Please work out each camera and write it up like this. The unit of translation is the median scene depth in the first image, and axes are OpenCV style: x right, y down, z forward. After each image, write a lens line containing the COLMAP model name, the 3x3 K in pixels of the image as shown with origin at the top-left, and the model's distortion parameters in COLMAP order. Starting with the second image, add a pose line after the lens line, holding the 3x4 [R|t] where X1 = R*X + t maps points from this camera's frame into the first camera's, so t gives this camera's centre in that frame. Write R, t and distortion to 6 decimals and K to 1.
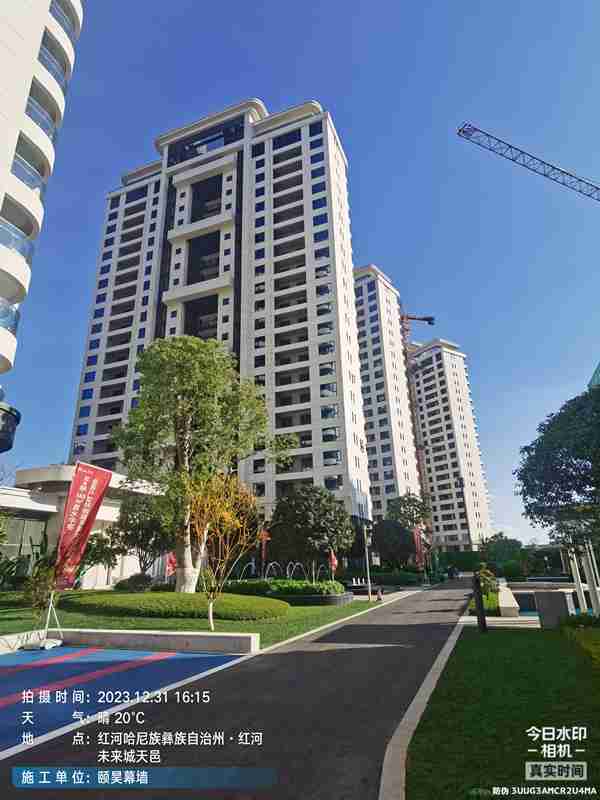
lens RADIAL K [[449.8, 0, 303.4], [0, 449.8, 405.4], [0, 0, 1]] dist [-0.002544, 0.005911]
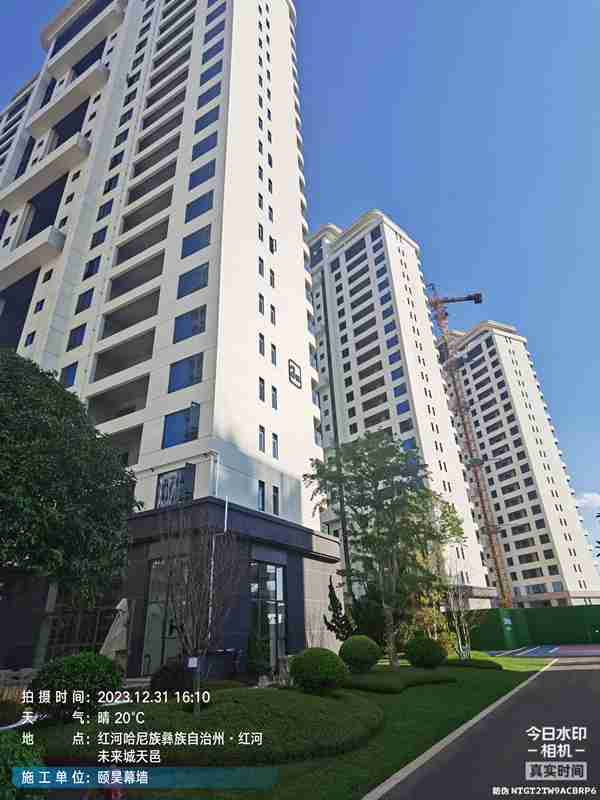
lens RADIAL K [[449.8, 0, 296.8], [0, 449.8, 400.5], [0, 0, 1]] dist [-0.002544, 0.005911]
pose [[0.986739, -0.076523, -0.143148, 0.168343], [0.058081, 0.989963, -0.128844, 0.149028], [0.151571, 0.118821, 0.981279, 0.446322]]
